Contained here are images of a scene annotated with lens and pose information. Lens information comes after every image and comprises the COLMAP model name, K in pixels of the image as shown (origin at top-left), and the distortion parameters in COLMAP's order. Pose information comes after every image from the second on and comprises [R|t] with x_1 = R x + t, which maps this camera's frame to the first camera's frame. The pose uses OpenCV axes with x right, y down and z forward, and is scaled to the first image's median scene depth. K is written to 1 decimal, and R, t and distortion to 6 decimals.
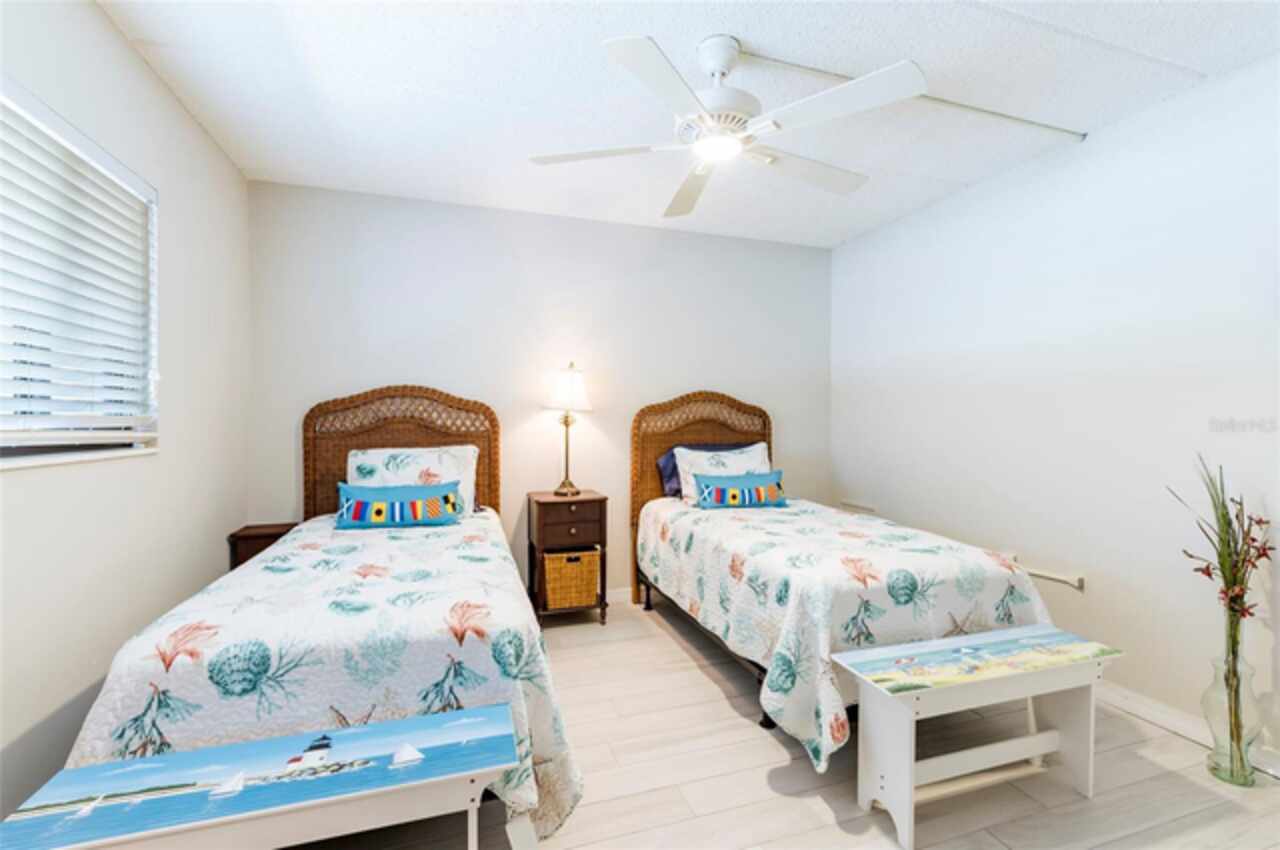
lens RADIAL K [[556.8, 0, 647.0], [0, 556.8, 427.0], [0, 0, 1]] dist [-0.003553, 0.000366]
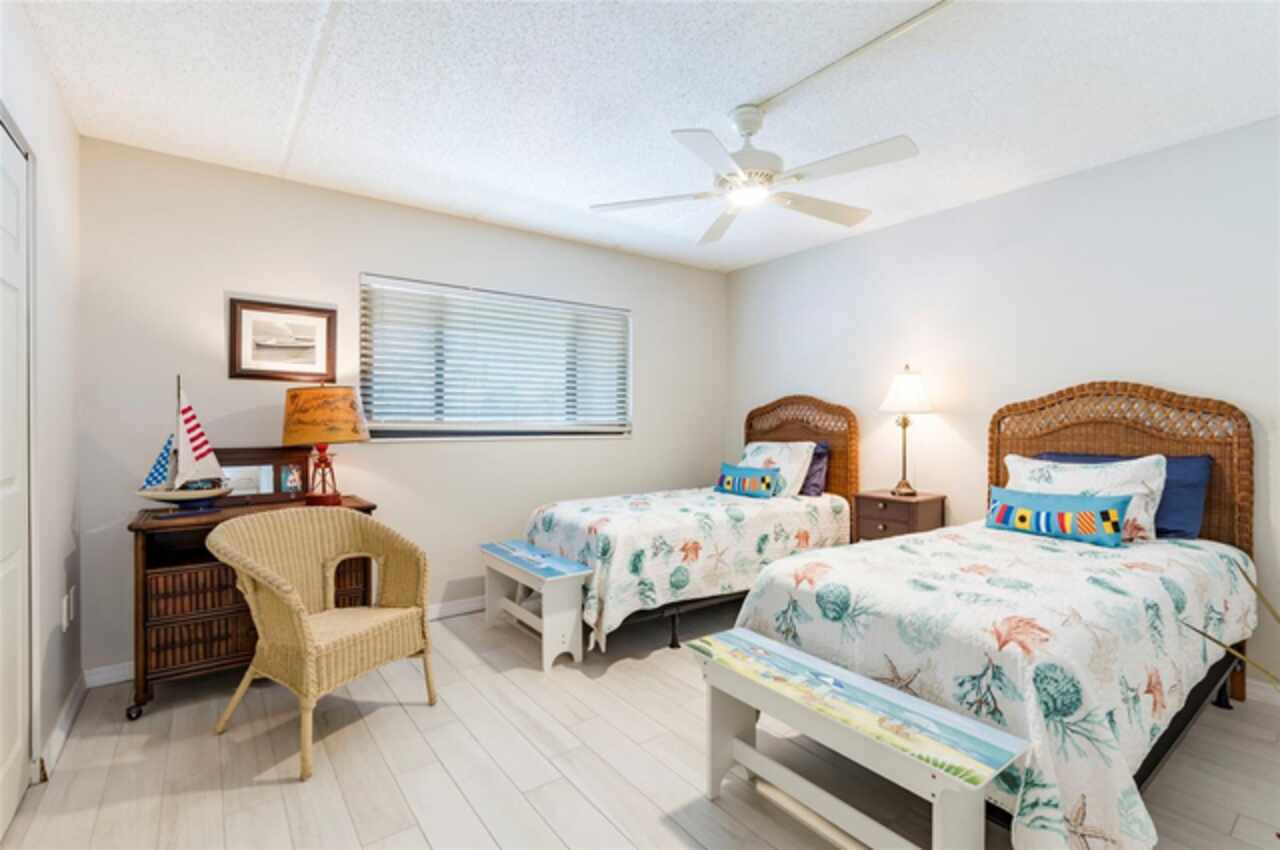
lens RADIAL K [[568.7, 0, 650.5], [0, 568.7, 424.5], [0, 0, 1]] dist [-0.000504, -0.000001]
pose [[0.331878, 0.003466, -0.943316, 0.731827], [-0.011455, 0.999934, -0.000356, -0.001409], [0.943253, 0.010924, 0.331896, 0.233511]]
